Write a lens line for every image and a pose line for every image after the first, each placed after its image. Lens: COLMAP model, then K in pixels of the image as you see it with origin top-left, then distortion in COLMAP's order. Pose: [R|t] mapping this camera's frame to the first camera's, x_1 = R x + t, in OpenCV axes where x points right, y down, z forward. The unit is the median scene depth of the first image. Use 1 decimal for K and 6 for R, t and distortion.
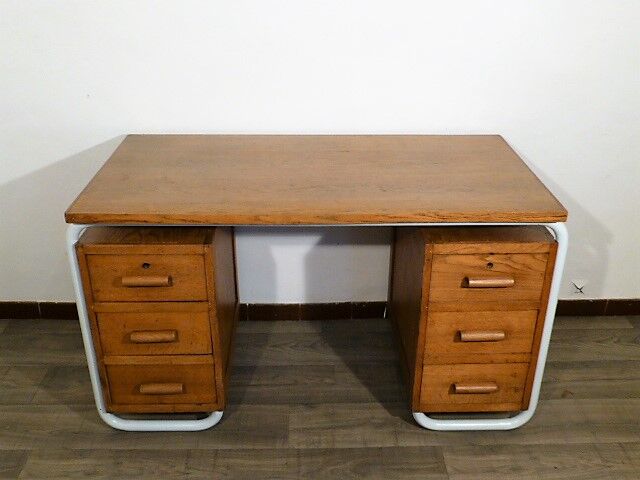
lens RADIAL K [[647.9, 0, 324.5], [0, 647.9, 230.6], [0, 0, 1]] dist [-0.050908, 0.008238]
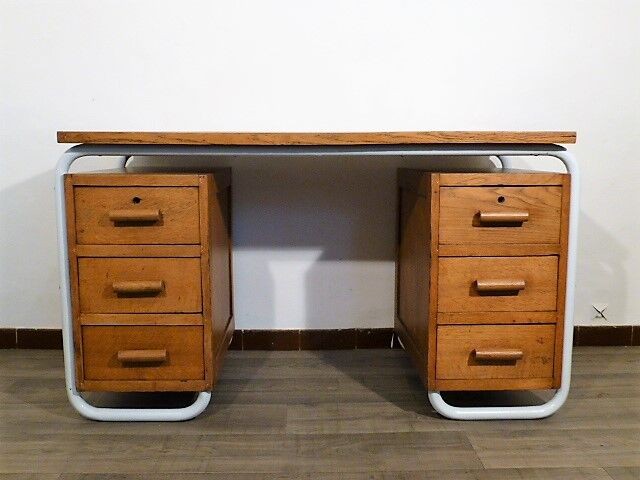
lens RADIAL K [[647.9, 0, 324.5], [0, 647.9, 230.6], [0, 0, 1]] dist [-0.050908, 0.008238]
pose [[0.999968, -0.007953, 0.000312, -0.002374], [0.007655, 0.950280, -0.311304, 0.350225], [0.002179, 0.311296, 0.950310, 0.106343]]
